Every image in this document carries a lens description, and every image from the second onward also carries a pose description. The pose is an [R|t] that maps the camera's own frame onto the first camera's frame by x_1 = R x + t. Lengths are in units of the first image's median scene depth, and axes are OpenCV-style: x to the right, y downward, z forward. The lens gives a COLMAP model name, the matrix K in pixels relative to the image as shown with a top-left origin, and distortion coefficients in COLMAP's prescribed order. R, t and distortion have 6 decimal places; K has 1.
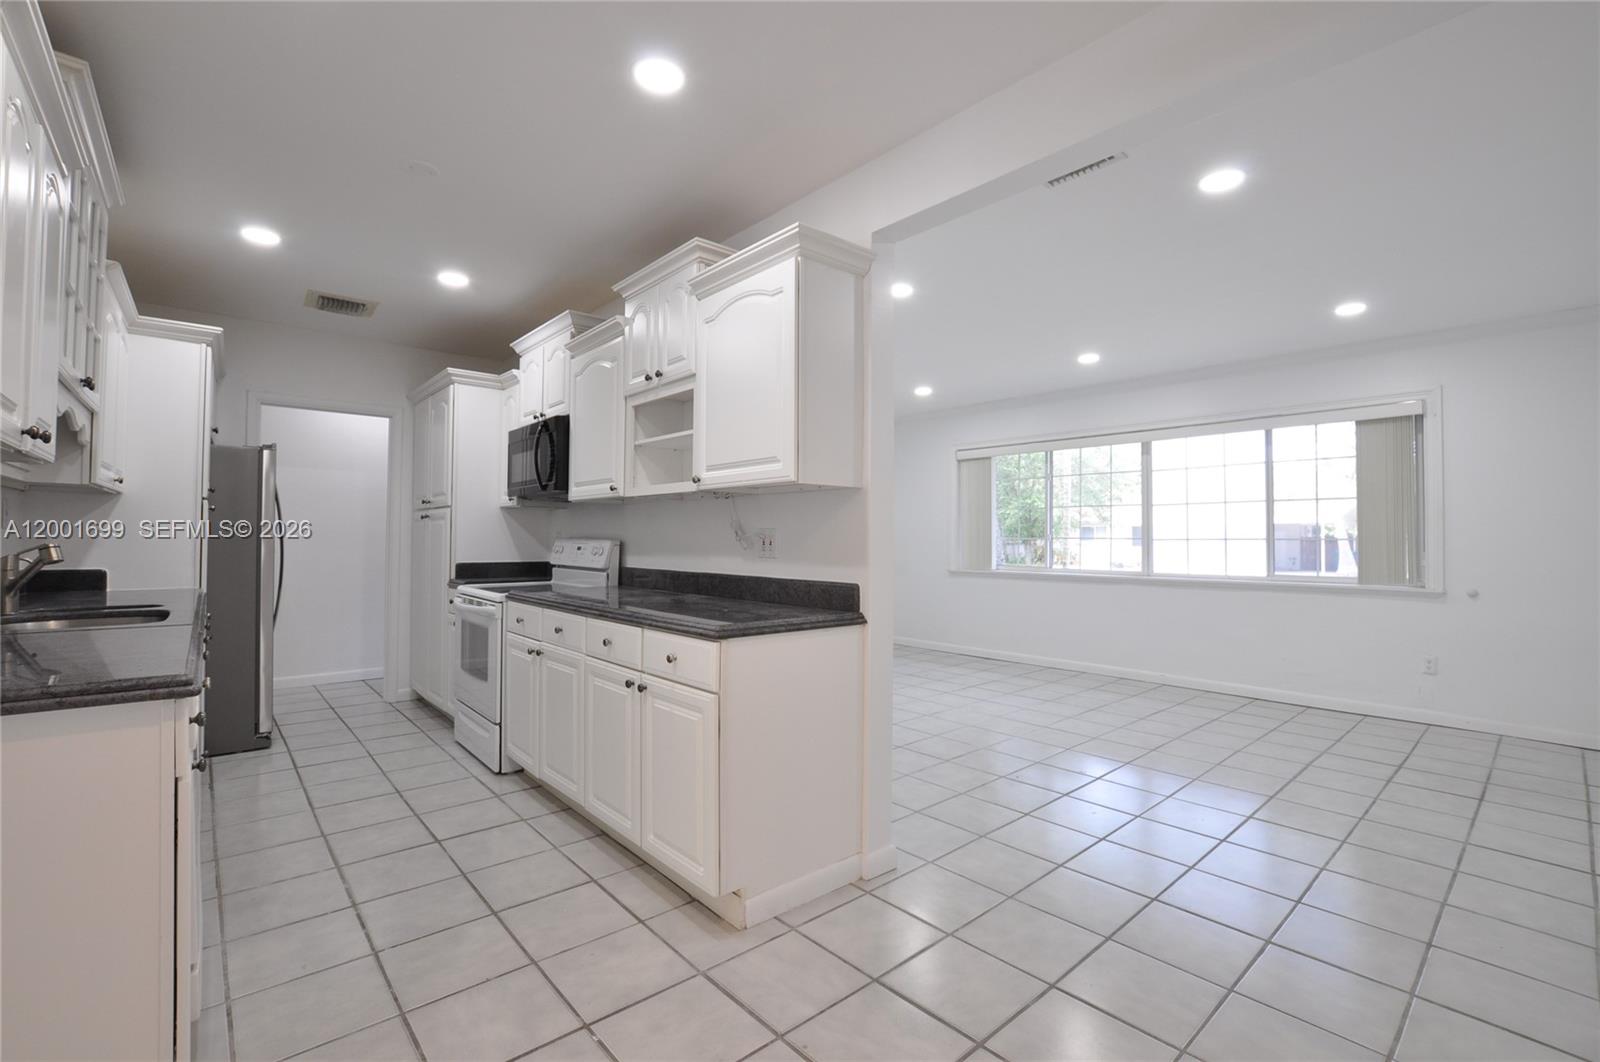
lens RADIAL K [[693.7, 0, 798.0], [0, 693.7, 528.2], [0, 0, 1]] dist [-0.025621, 0.002571]
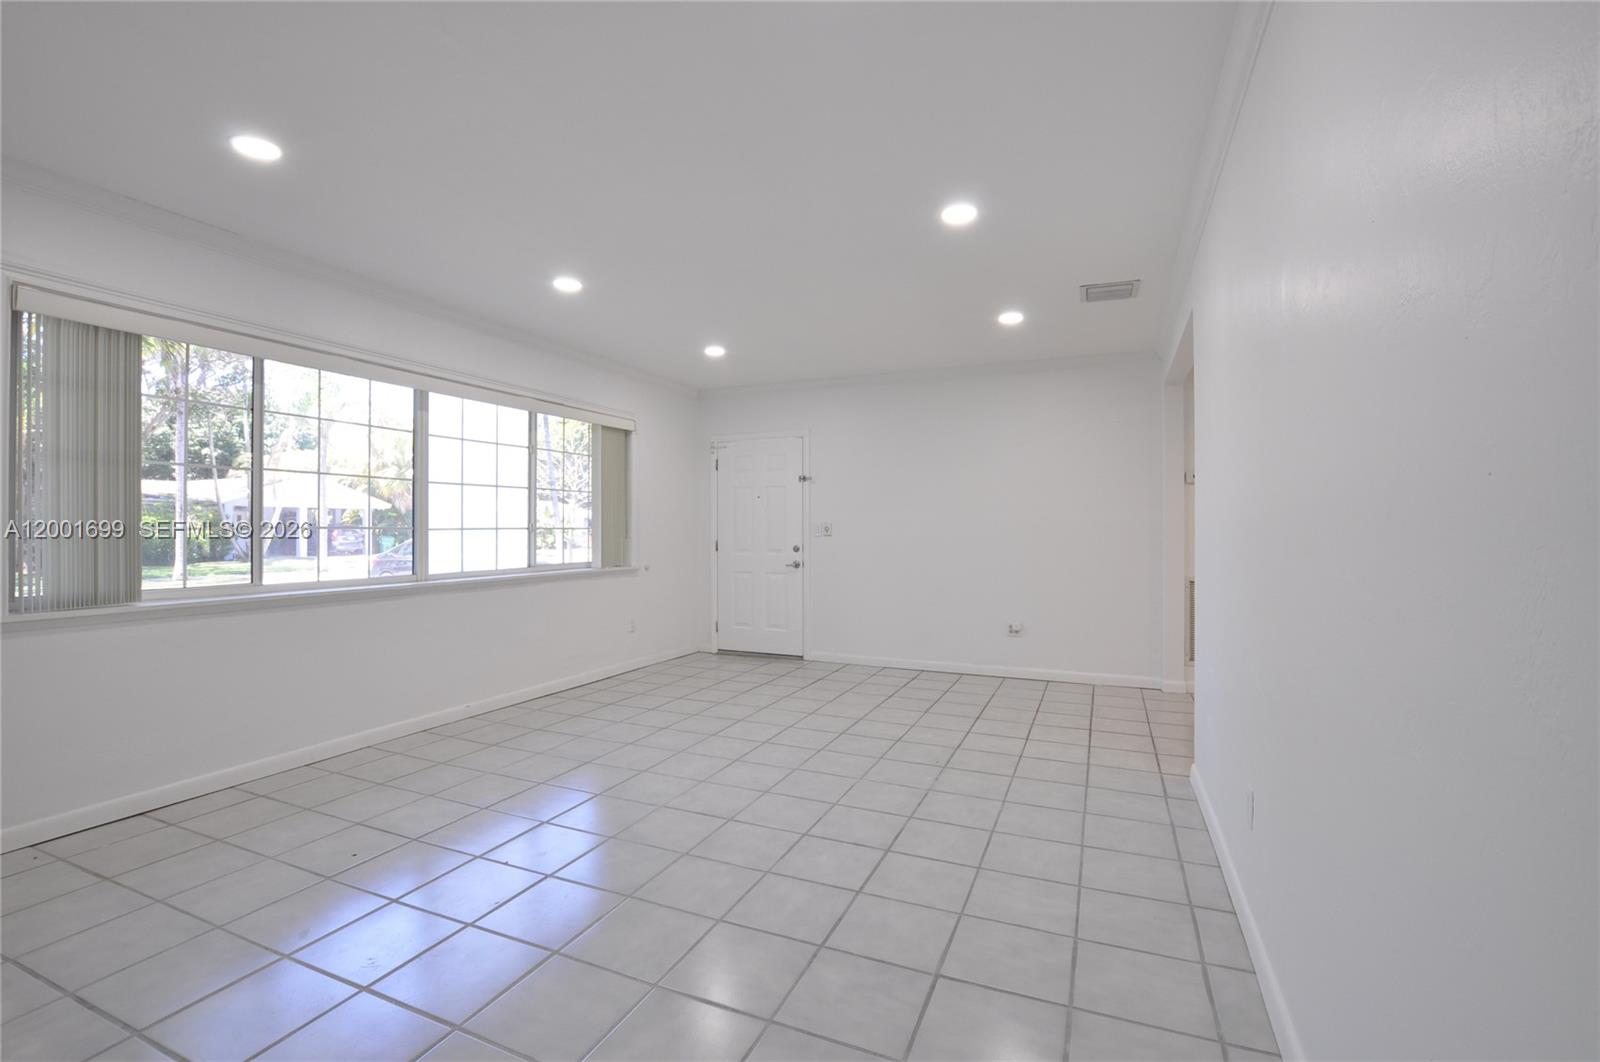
lens RADIAL K [[693.7, 0, 802.5], [0, 693.7, 530.1], [0, 0, 1]] dist [-0.025621, 0.002571]
pose [[-0.436854, -0.011437, 0.899460, -0.139363], [-0.023067, 0.999733, 0.001508, 0.003558], [-0.899237, -0.020089, -0.437001, 0.442126]]
